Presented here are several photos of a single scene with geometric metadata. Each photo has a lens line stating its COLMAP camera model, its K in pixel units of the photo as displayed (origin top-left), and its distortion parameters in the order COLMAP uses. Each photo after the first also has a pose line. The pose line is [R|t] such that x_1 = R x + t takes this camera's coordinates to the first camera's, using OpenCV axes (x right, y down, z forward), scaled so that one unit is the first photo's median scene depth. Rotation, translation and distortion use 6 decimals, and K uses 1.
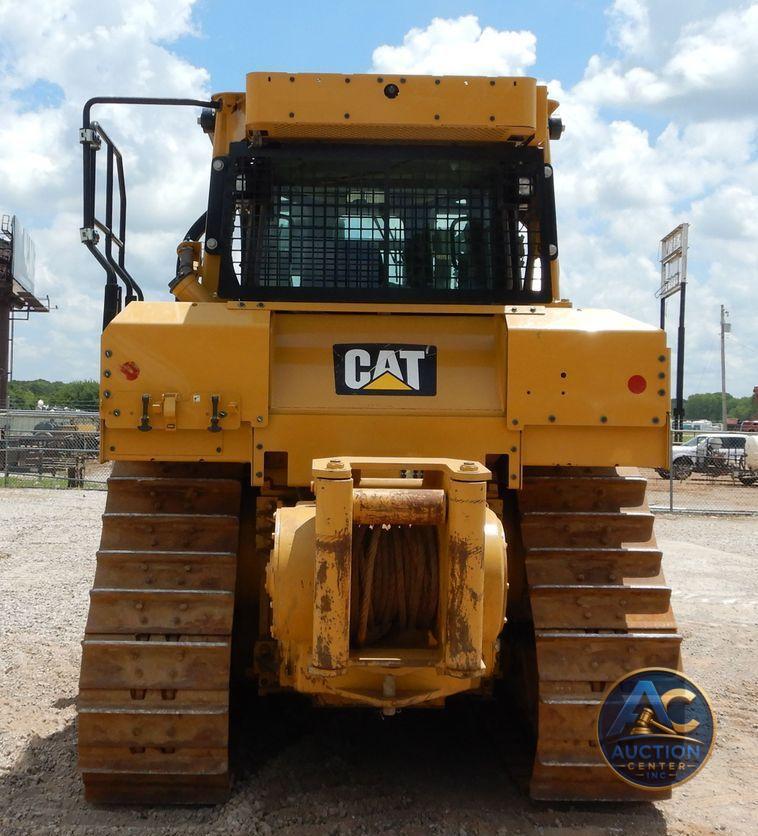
lens RADIAL K [[1174.5, 0, 365.5], [0, 1174.5, 401.3], [0, 0, 1]] dist [0.012072, 0.012245]
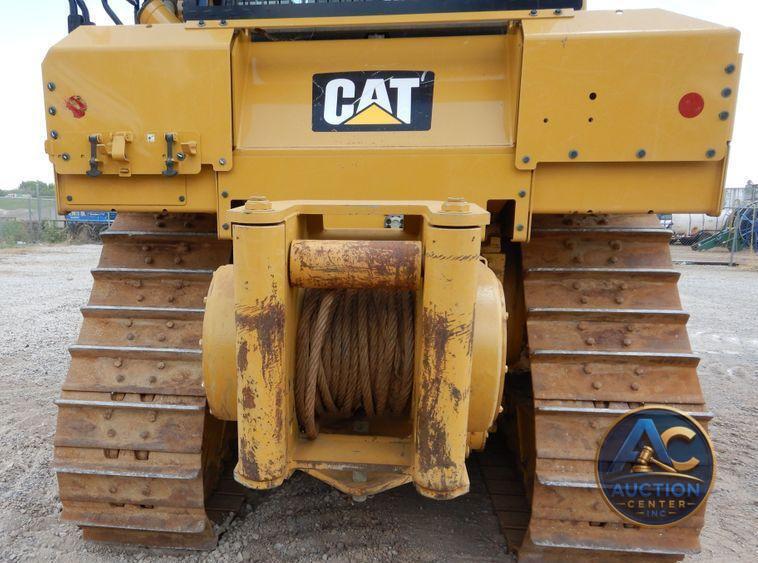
lens RADIAL K [[691.3, 0, 308.3], [0, 691.3, 357.1], [0, 0, 1]] dist [0.014709, 0.002772]
pose [[0.987447, 0.023708, -0.156163, 0.056144], [0.012781, 0.973437, 0.228599, 0.039695], [0.157434, -0.227726, 0.960914, 0.480299]]
